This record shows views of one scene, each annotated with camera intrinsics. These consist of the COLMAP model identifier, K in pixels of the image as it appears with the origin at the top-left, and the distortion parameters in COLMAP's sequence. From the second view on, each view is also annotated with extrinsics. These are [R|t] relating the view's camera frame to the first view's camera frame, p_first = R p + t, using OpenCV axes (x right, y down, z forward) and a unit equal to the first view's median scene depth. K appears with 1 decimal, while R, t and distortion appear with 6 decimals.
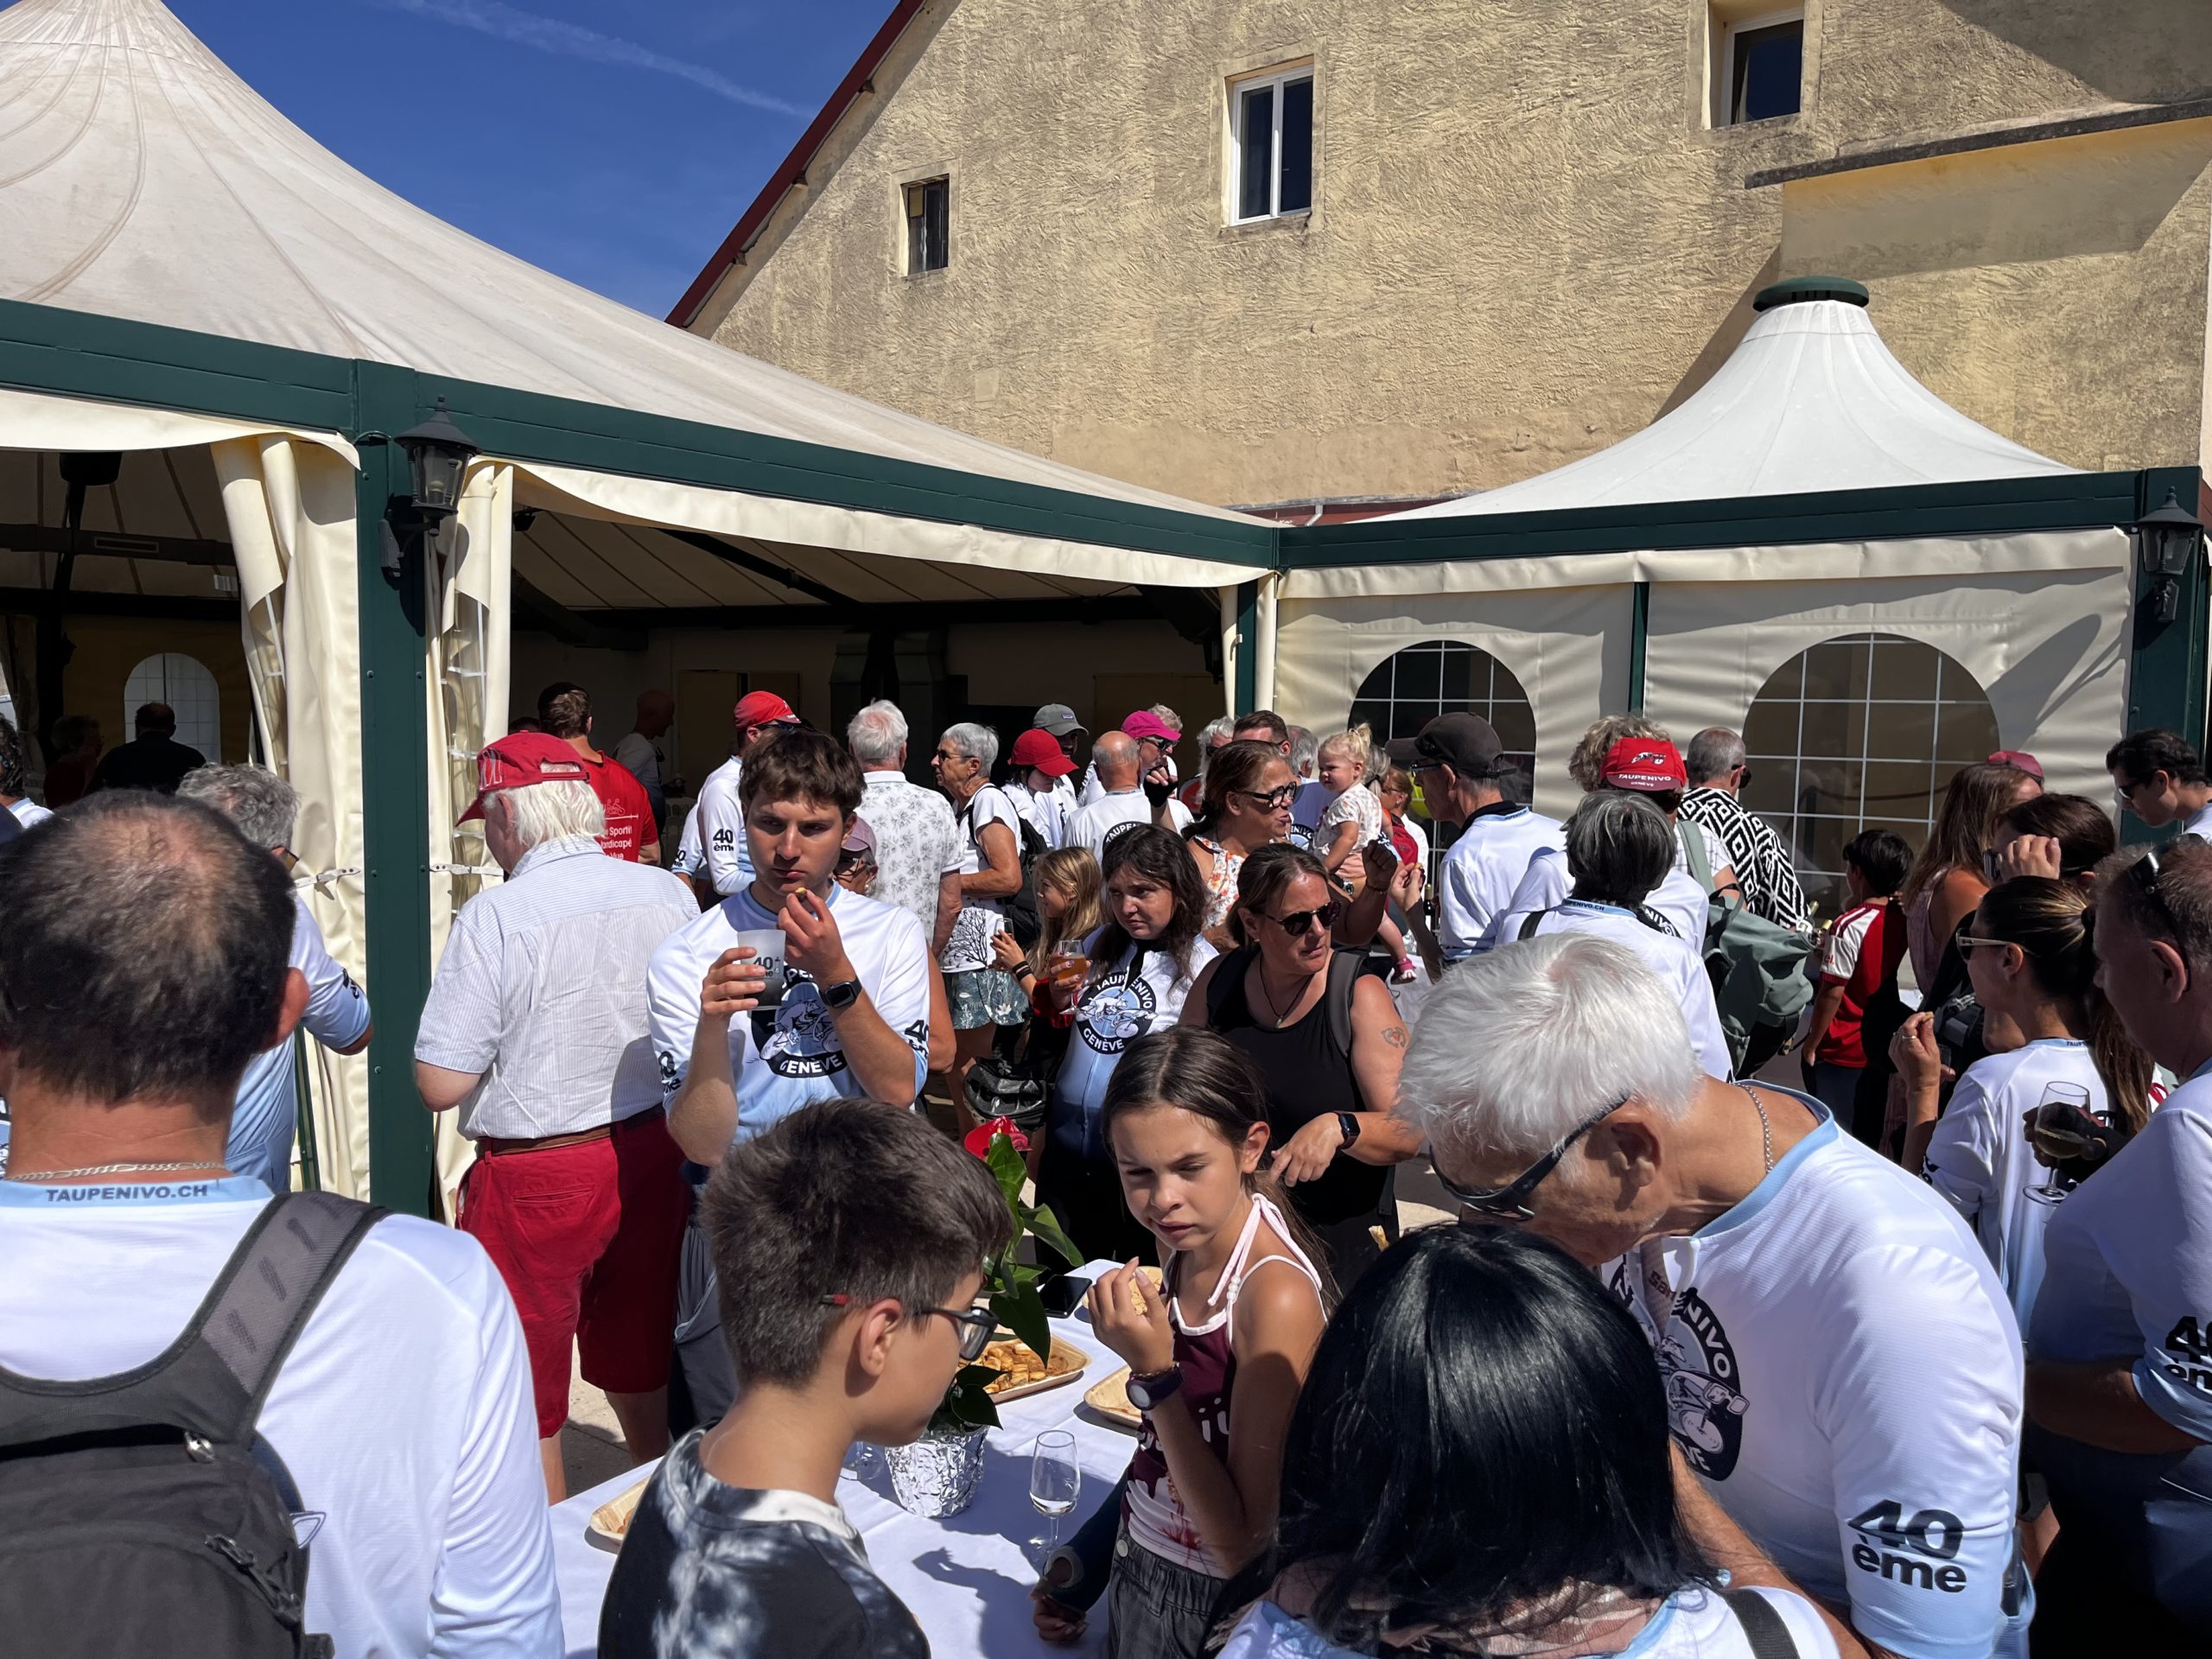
lens RADIAL K [[1735.8, 0, 1110.3], [0, 1735.8, 794.1], [0, 0, 1]] dist [-0.003308, 0.105200]
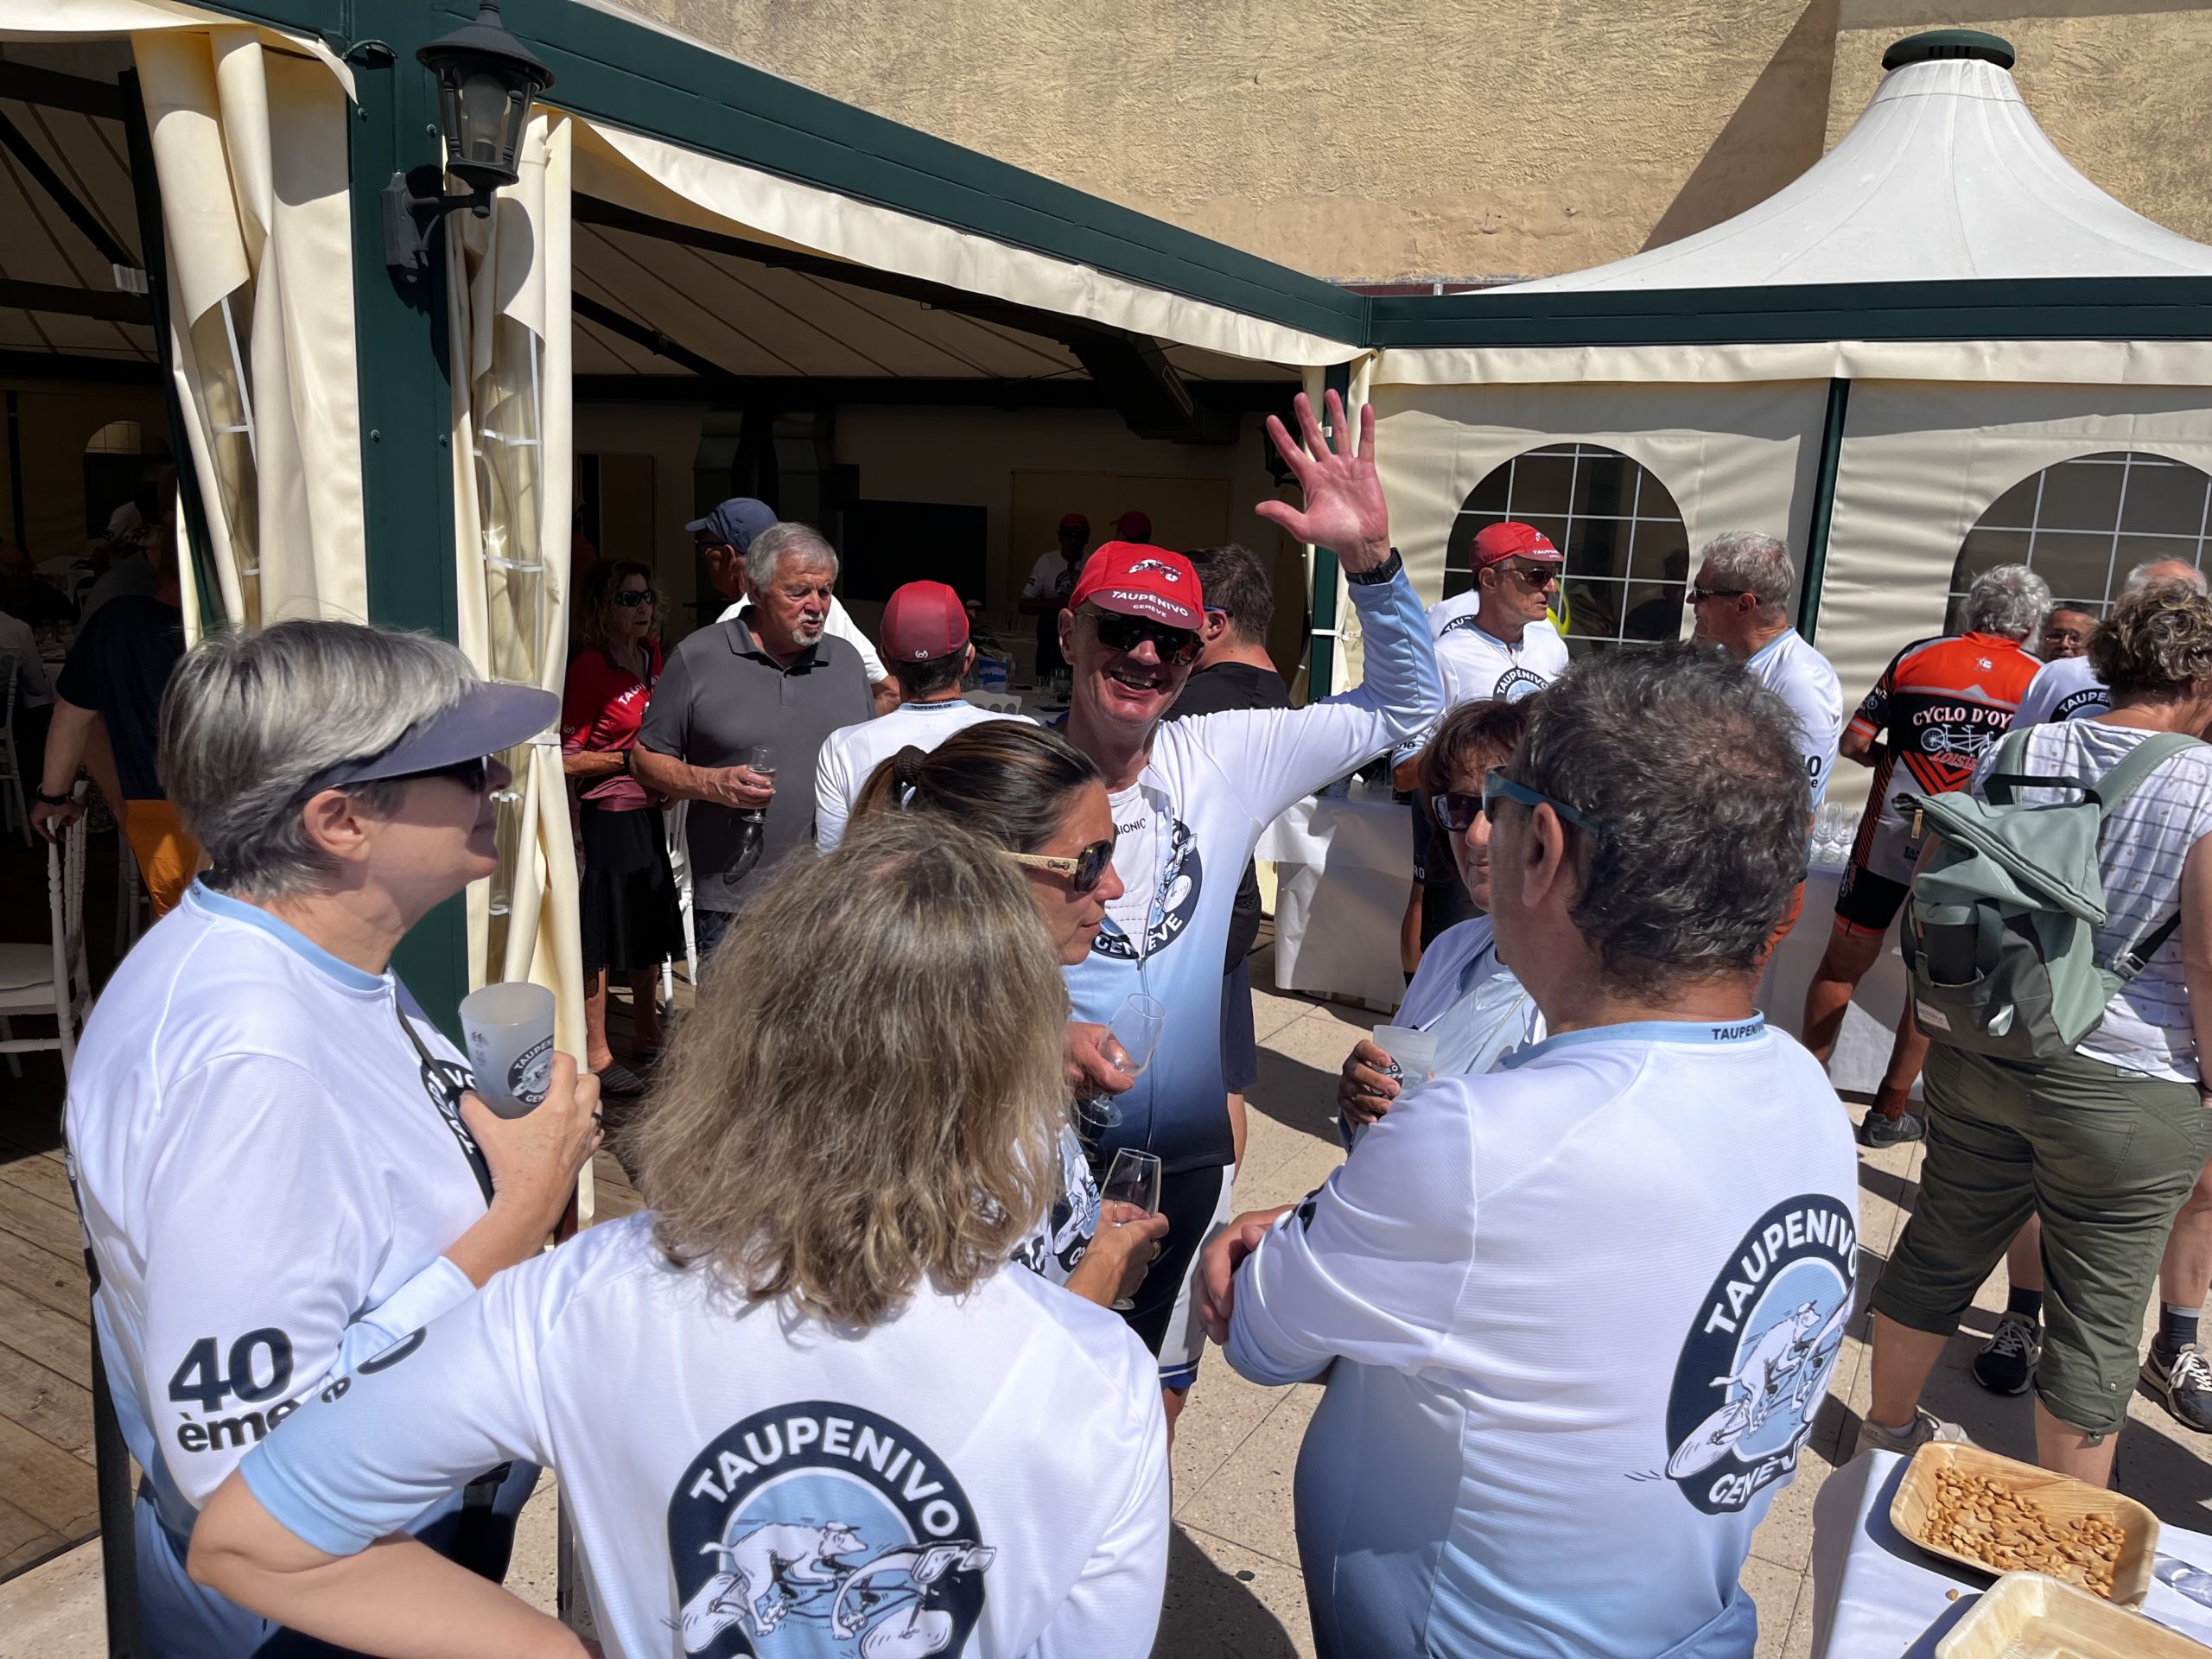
lens RADIAL K [[1682.3, 0, 1106.0], [0, 1682.3, 829.5], [0, 0, 1]] dist [0.071243, -0.089813]
pose [[0.990224, 0.005388, 0.139380, -0.116219], [-0.024806, 0.990128, 0.137957, -0.008430], [-0.137260, -0.140066, 0.980582, 0.152448]]
